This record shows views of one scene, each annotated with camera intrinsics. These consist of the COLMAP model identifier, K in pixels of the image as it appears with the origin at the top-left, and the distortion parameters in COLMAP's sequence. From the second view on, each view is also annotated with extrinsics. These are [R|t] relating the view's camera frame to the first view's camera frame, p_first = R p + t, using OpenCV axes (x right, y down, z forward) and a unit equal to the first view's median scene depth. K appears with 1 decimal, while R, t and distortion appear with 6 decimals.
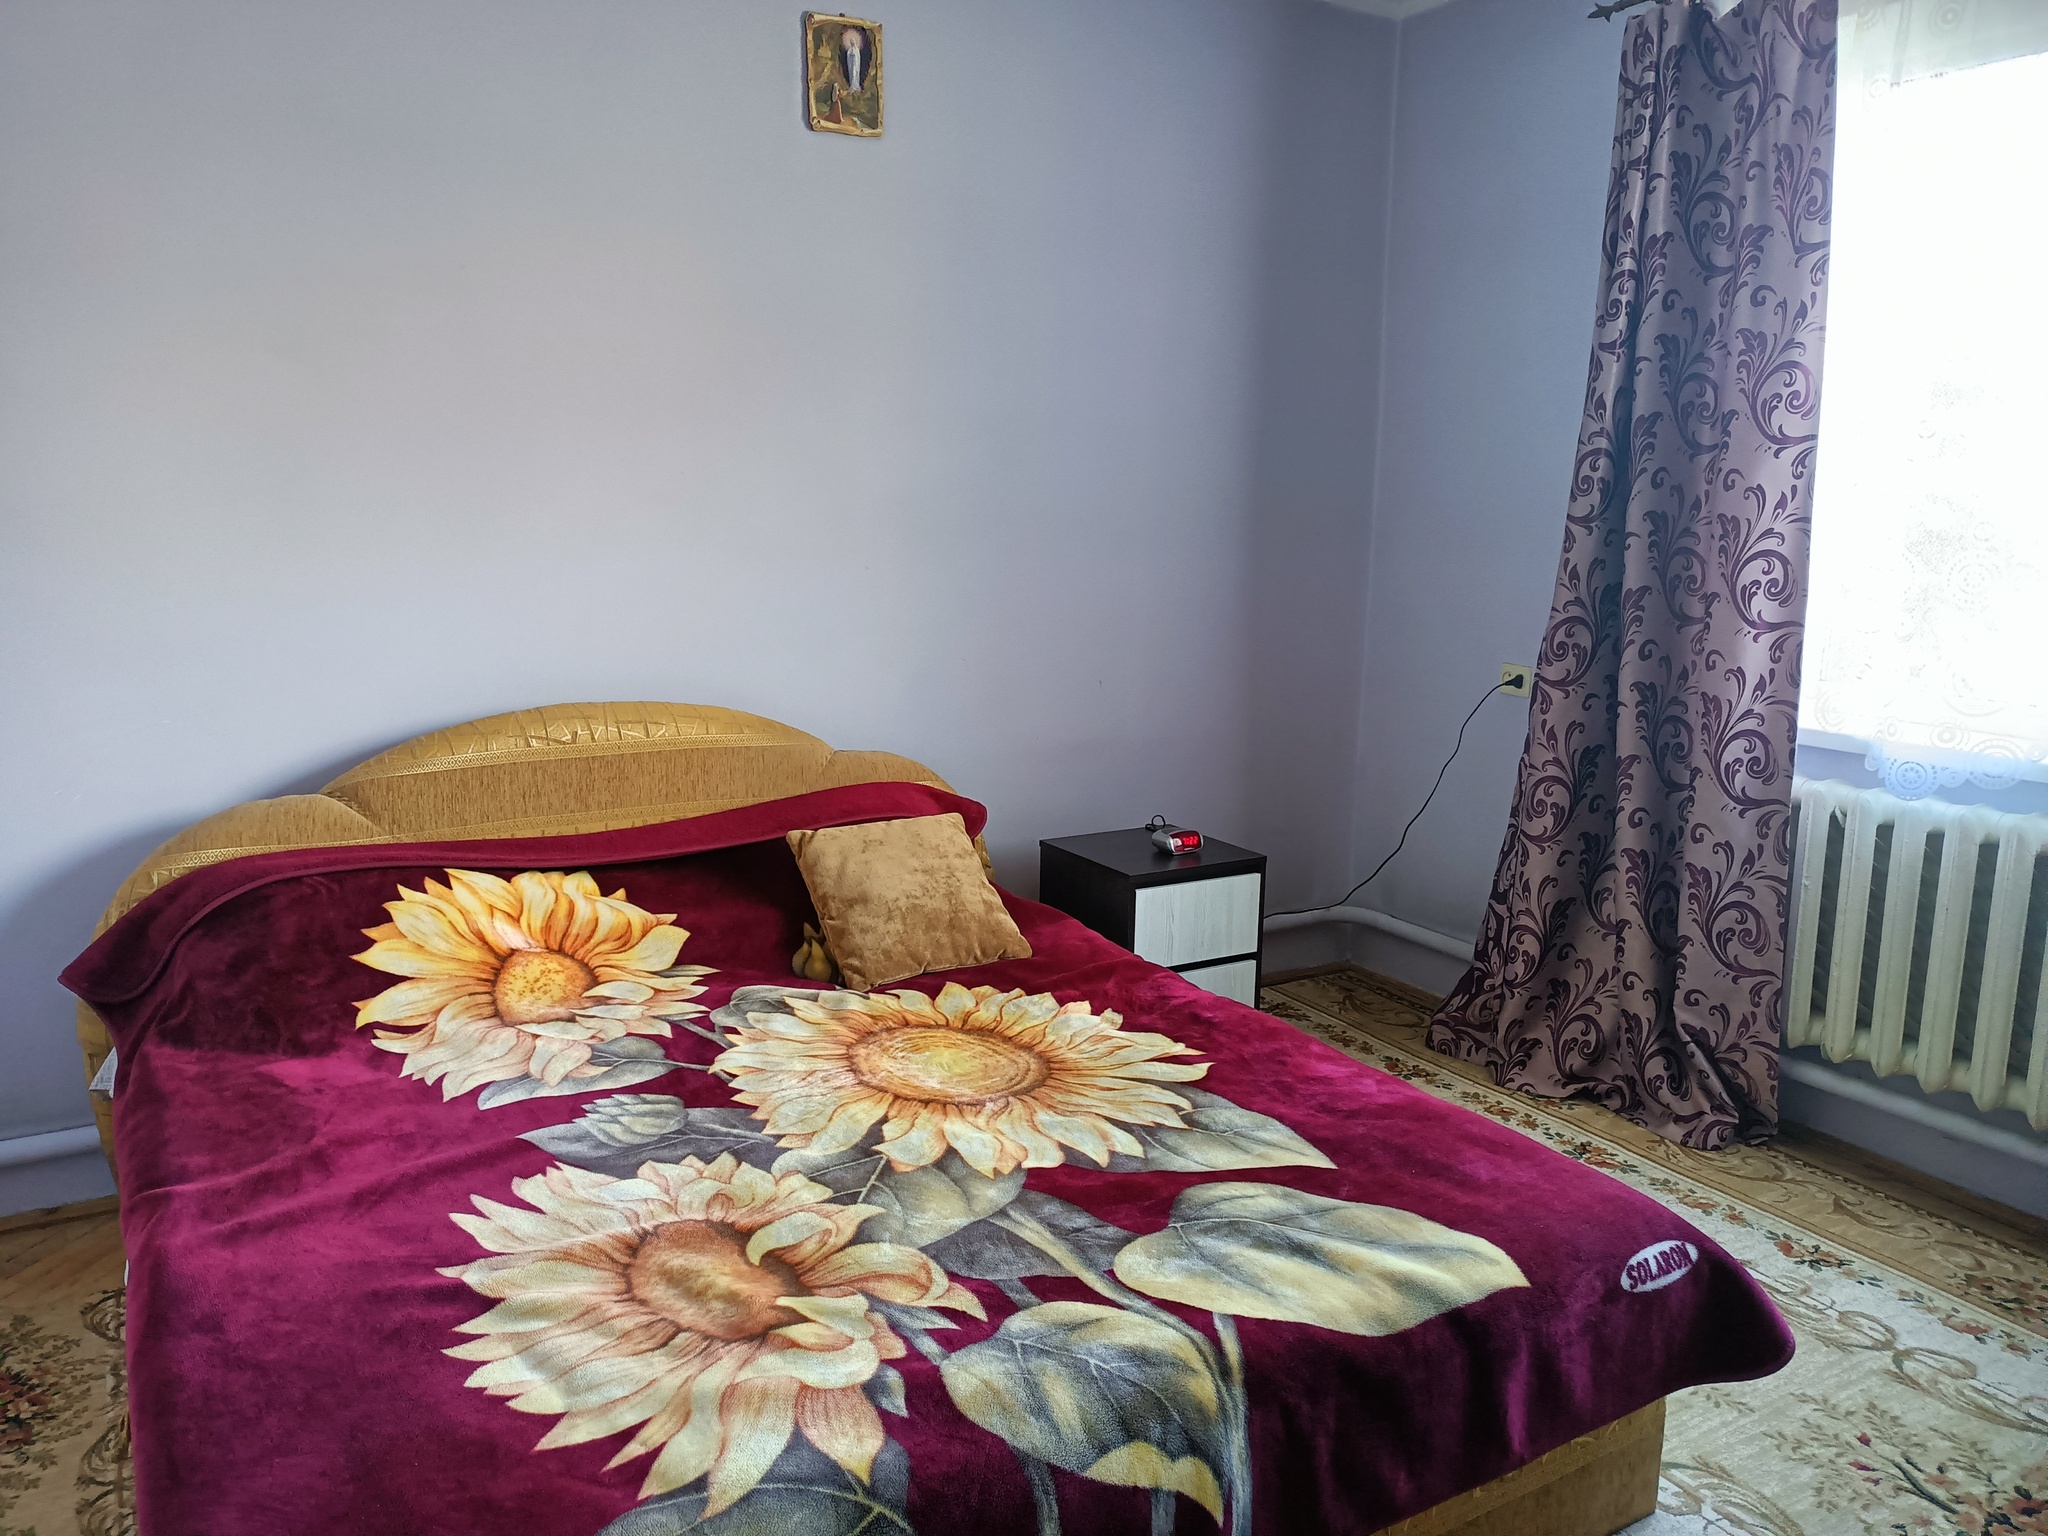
lens RADIAL K [[1520.9, 0, 1023.2], [0, 1520.9, 767.8], [0, 0, 1]] dist [0.027765, -0.011116]
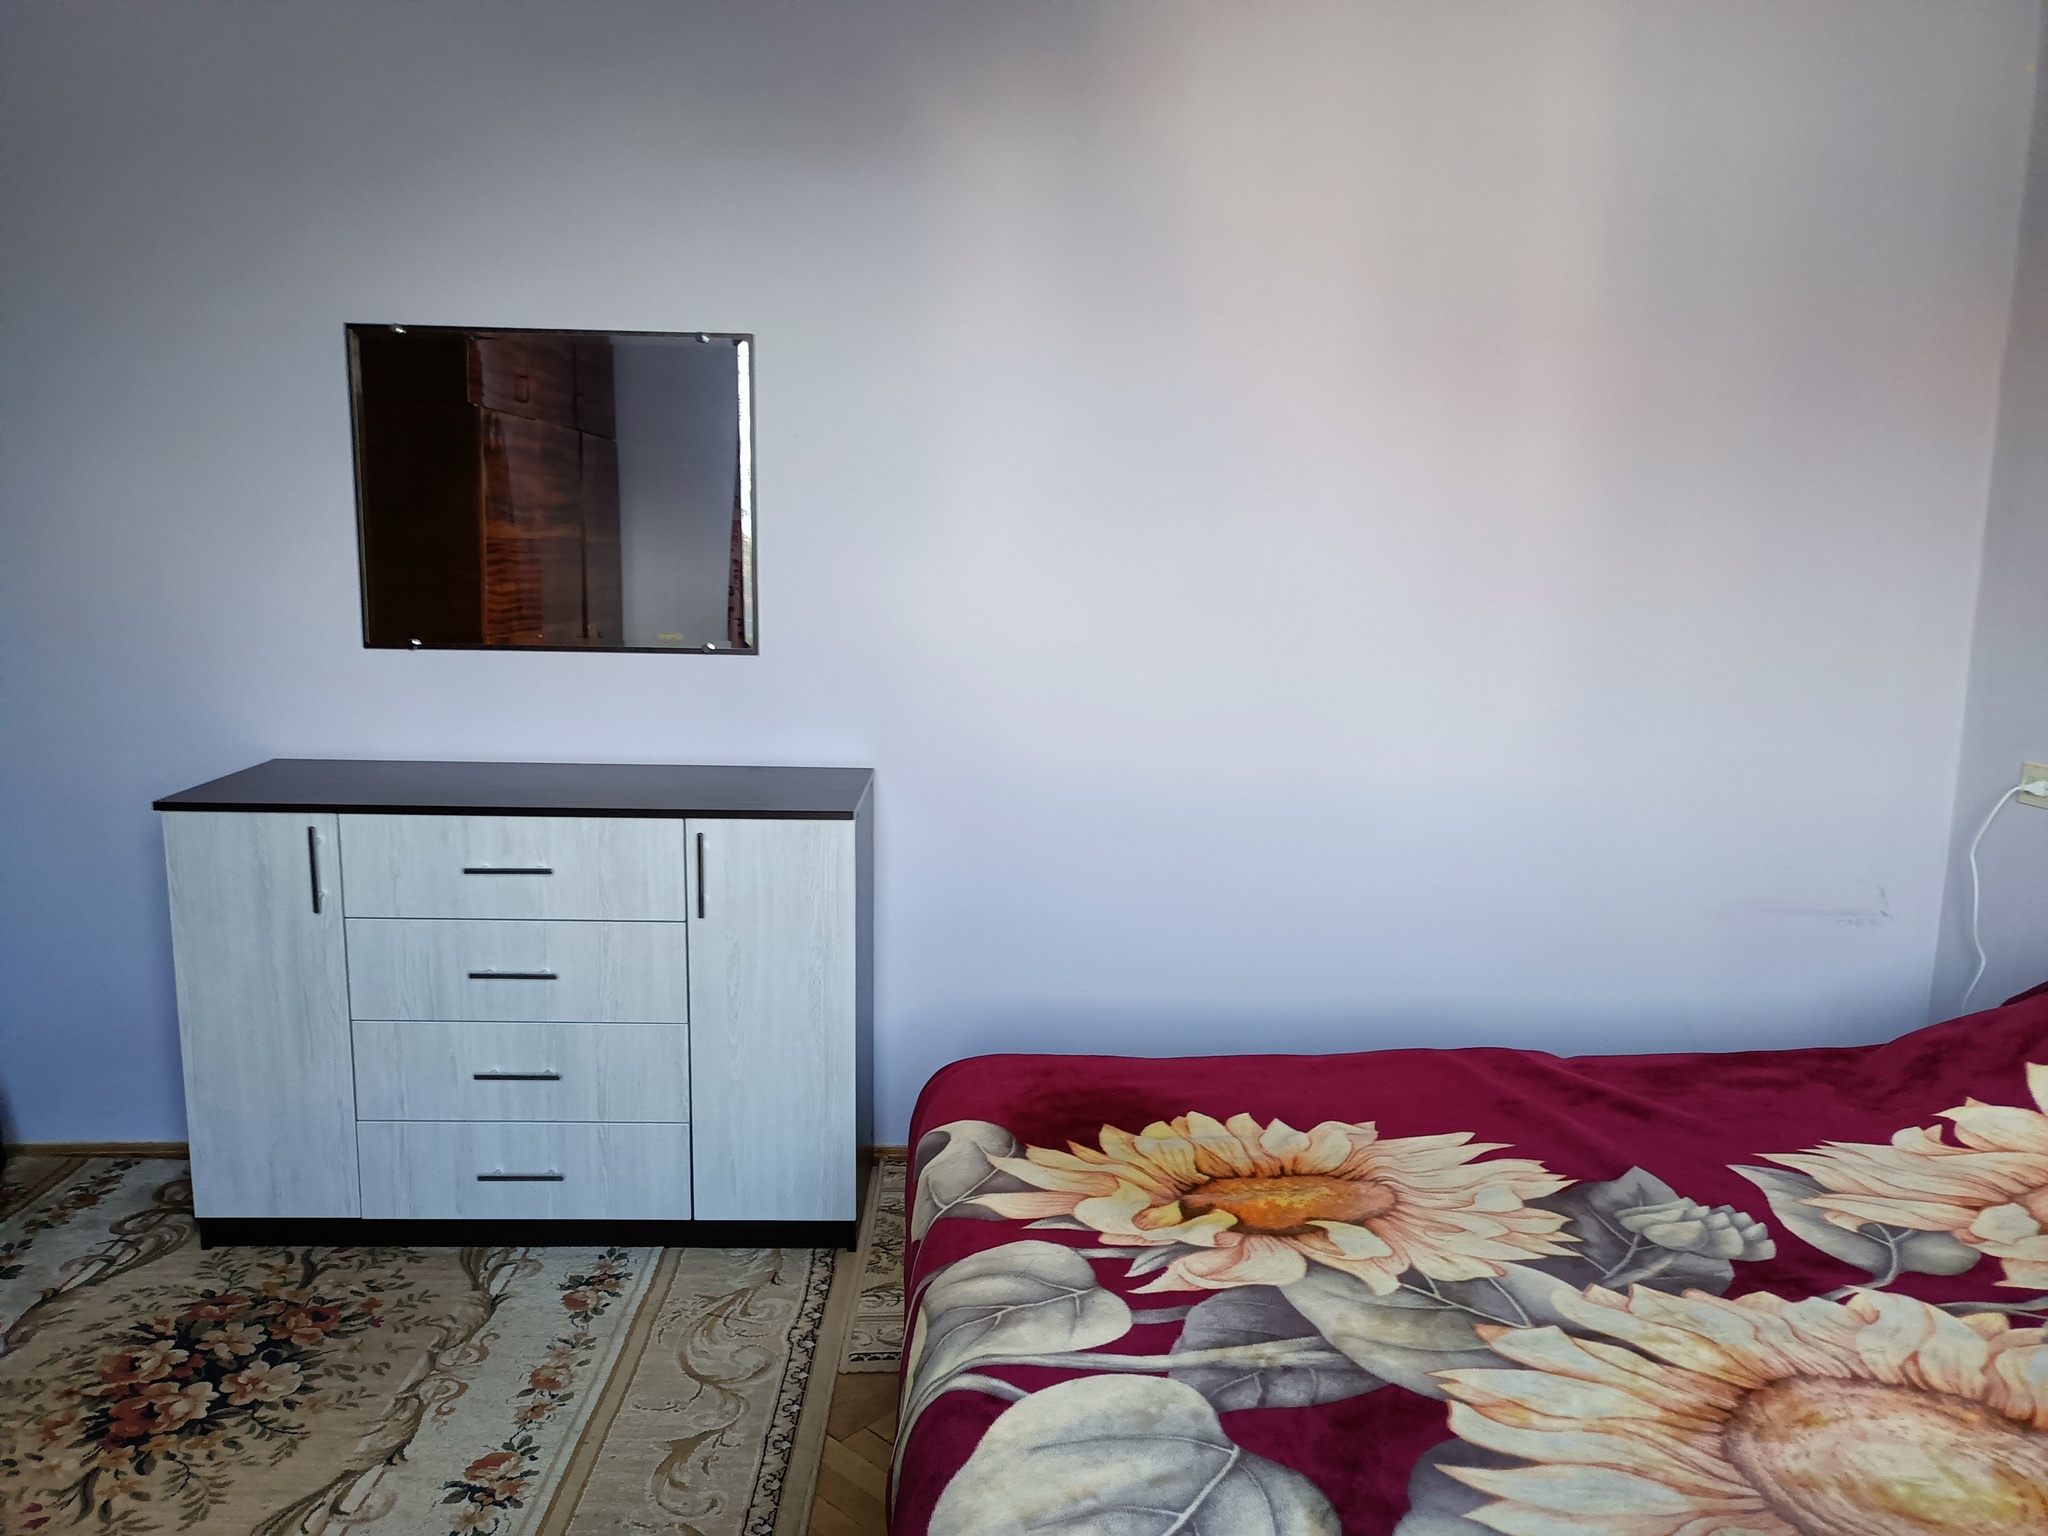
lens RADIAL K [[1520.9, 0, 1022.9], [0, 1520.9, 768.5], [0, 0, 1]] dist [0.027765, -0.011116]
pose [[-0.492213, 0.118130, -0.862422, 0.738038], [-0.172931, 0.957731, 0.229882, -0.177307], [0.853124, 0.262291, -0.450979, 1.110897]]
